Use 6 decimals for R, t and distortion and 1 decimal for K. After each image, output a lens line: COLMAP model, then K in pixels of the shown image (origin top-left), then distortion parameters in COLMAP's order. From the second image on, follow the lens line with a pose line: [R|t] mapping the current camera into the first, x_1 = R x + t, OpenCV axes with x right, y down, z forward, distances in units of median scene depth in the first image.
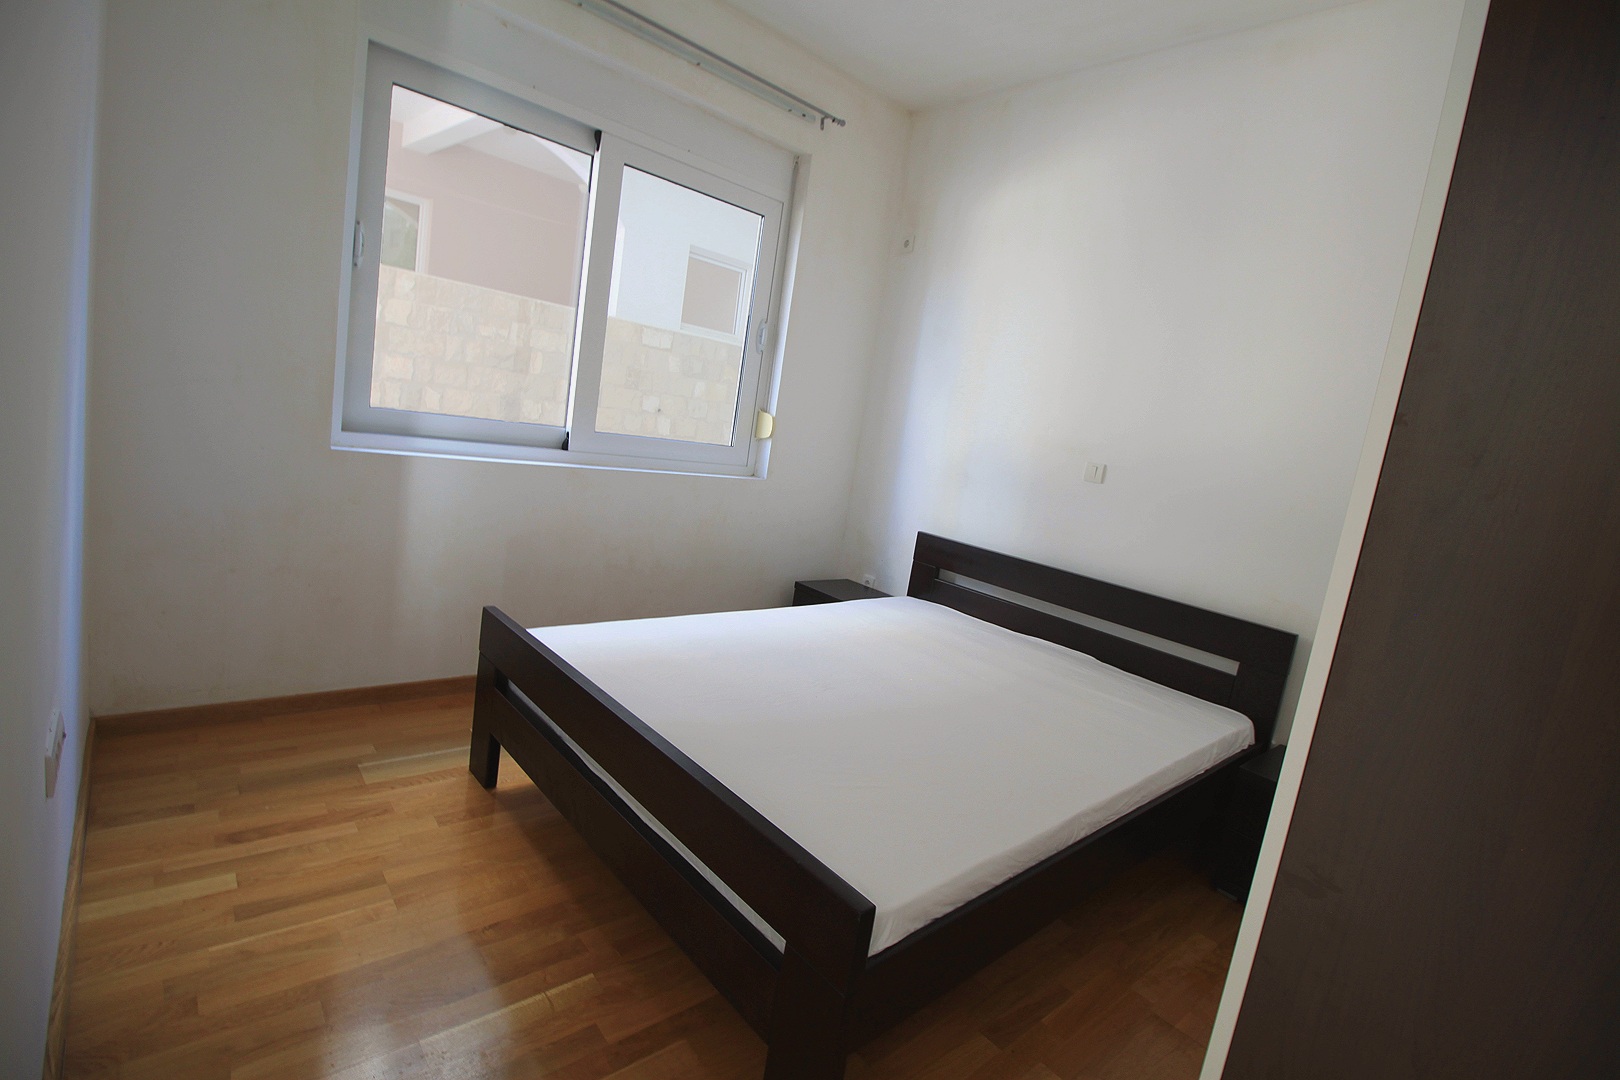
lens RADIAL K [[738.3, 0, 808.6], [0, 738.3, 528.5], [0, 0, 1]] dist [-0.016748, -0.000136]
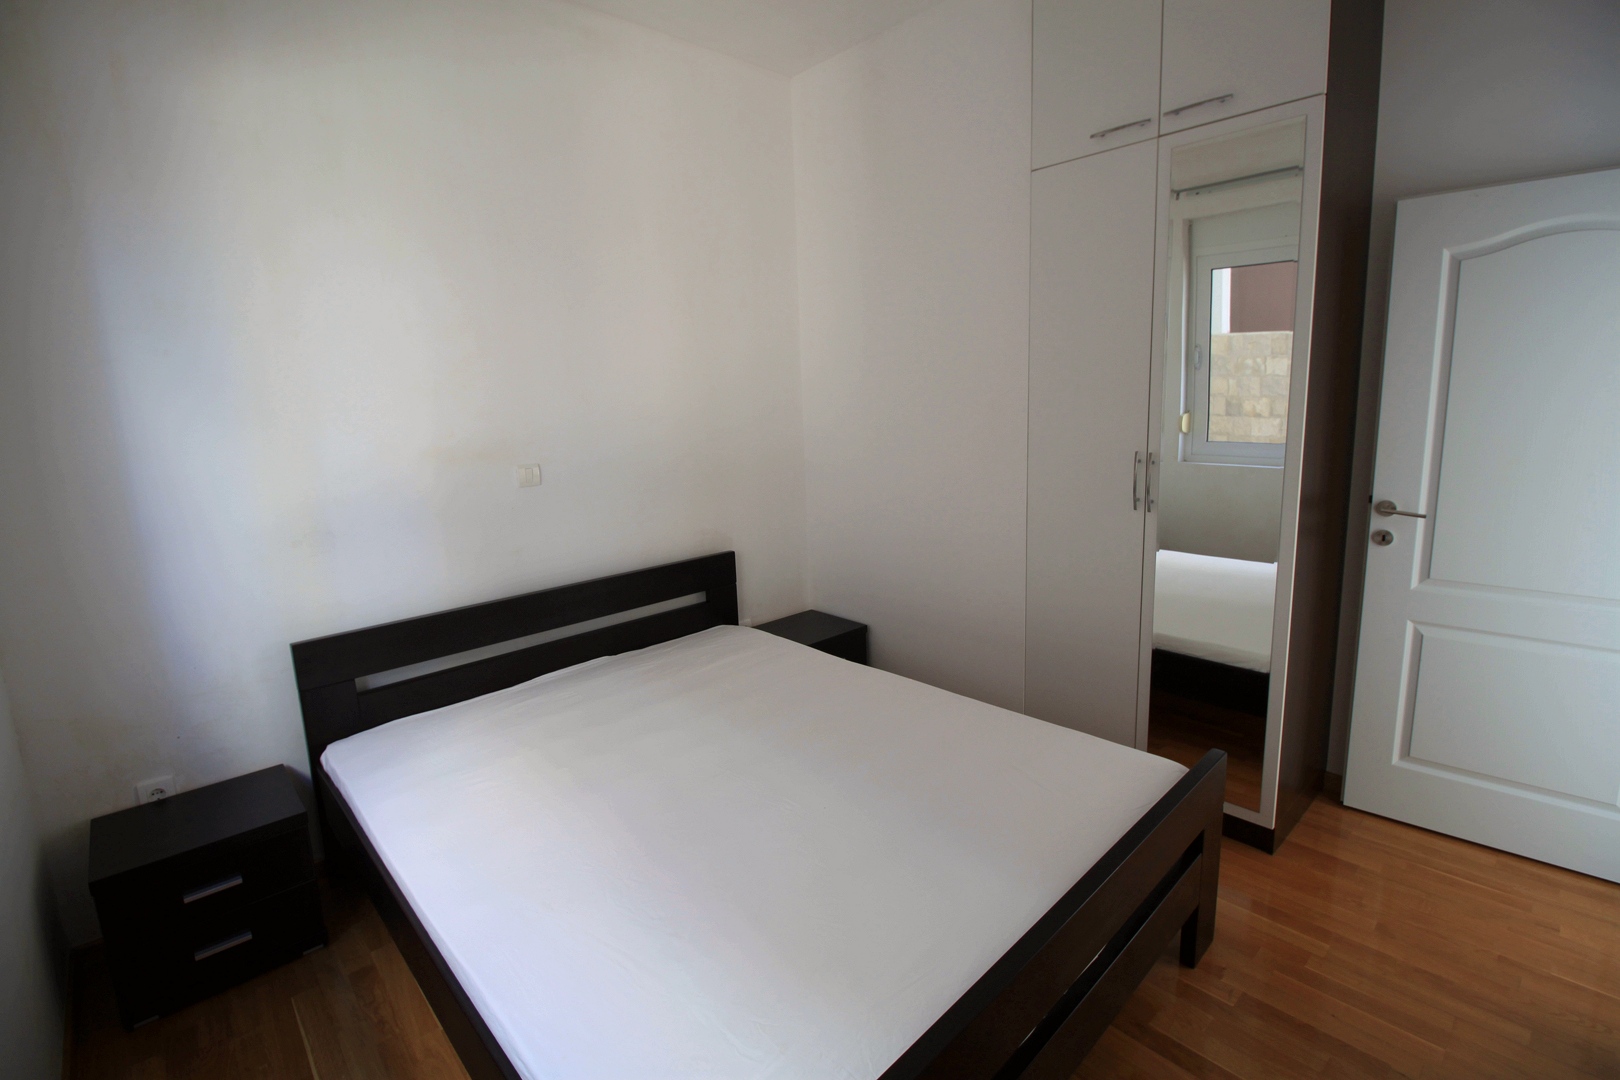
lens RADIAL K [[738.3, 0, 808.6], [0, 738.3, 528.5], [0, 0, 1]] dist [-0.016748, -0.000136]
pose [[-0.049657, -0.305845, 0.950785, -0.489554], [0.166369, 0.936127, 0.309819, -0.238468], [-0.984812, 0.173566, 0.004398, 0.677434]]
